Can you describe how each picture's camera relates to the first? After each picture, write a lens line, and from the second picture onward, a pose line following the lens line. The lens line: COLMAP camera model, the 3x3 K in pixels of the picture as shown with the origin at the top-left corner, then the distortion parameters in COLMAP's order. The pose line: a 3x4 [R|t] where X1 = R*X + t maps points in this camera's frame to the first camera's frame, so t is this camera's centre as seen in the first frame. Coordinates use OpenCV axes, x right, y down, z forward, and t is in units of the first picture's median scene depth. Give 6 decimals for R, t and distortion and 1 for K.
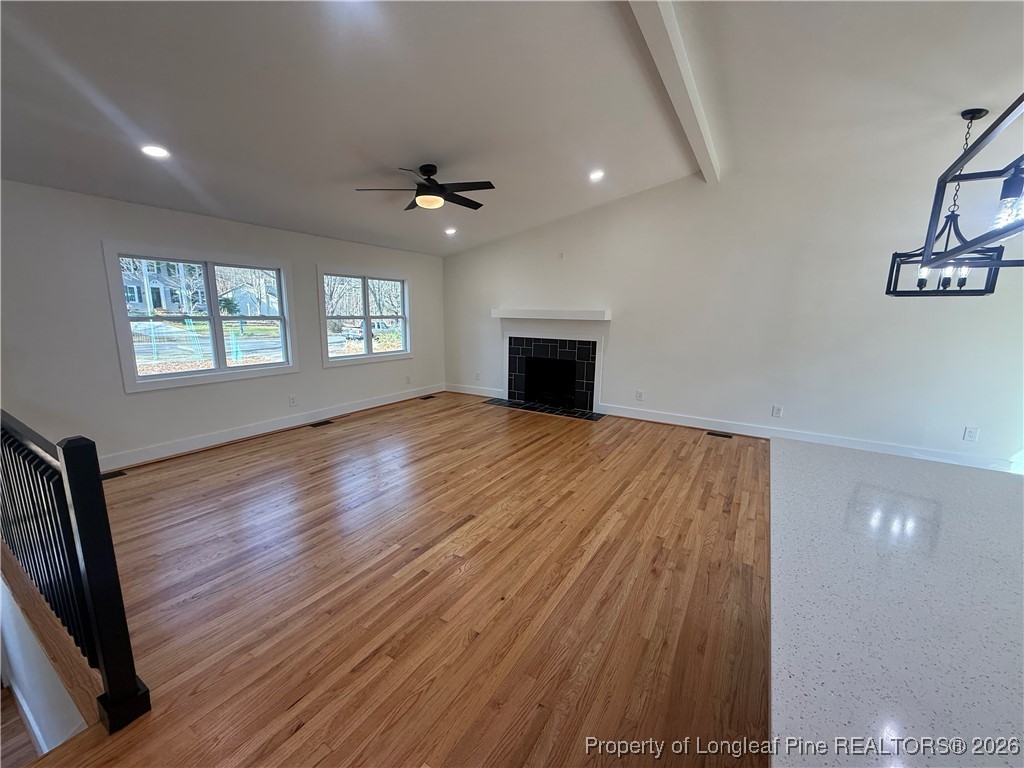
lens RADIAL K [[408.2, 0, 511.9], [0, 408.2, 385.2], [0, 0, 1]] dist [-0.004461, -0.000438]
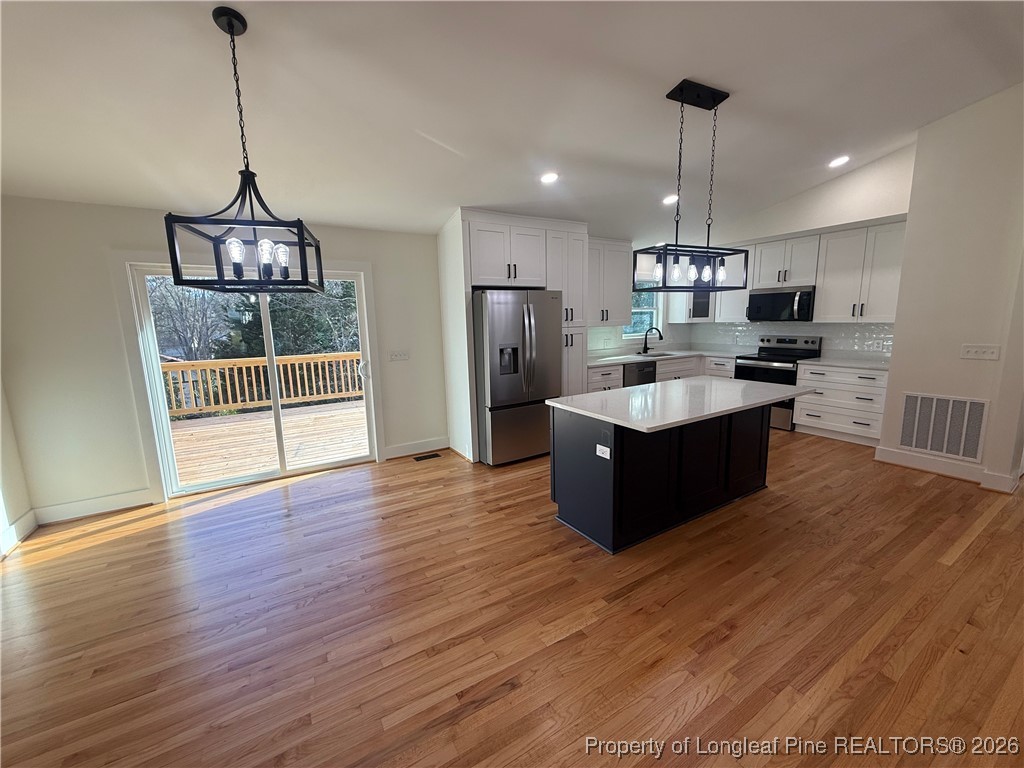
lens RADIAL K [[408.2, 0, 513.1], [0, 408.2, 382.8], [0, 0, 1]] dist [-0.004461, -0.000438]
pose [[-0.890336, -0.071395, 0.449673, 0.357457], [0.090954, 0.939833, 0.329304, -0.267914], [-0.446128, 0.334090, -0.830273, 1.488263]]
